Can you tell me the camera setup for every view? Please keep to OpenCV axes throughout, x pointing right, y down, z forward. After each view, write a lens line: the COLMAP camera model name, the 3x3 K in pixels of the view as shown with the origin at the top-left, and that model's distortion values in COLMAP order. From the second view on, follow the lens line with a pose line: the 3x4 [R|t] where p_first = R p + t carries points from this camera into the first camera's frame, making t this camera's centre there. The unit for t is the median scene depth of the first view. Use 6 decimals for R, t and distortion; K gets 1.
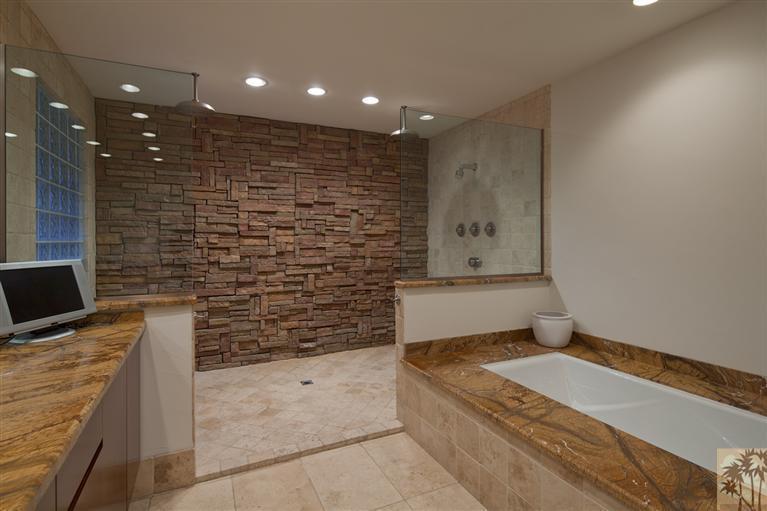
lens RADIAL K [[391.0, 0, 383.1], [0, 391.0, 242.5], [0, 0, 1]] dist [0.001270, -0.000044]
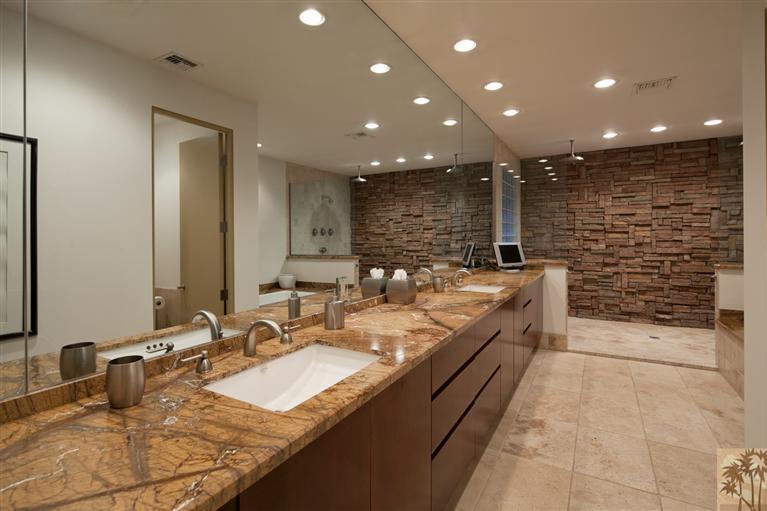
lens RADIAL K [[373.0, 0, 383.3], [0, 373.0, 237.3], [0, 0, 1]] dist [0.000716, -0.000160]
pose [[0.572140, 0.000960, -0.820155, 0.294158], [-0.001296, 0.999999, 0.000266, 0.004692], [0.820155, 0.000911, 0.572141, -0.469374]]
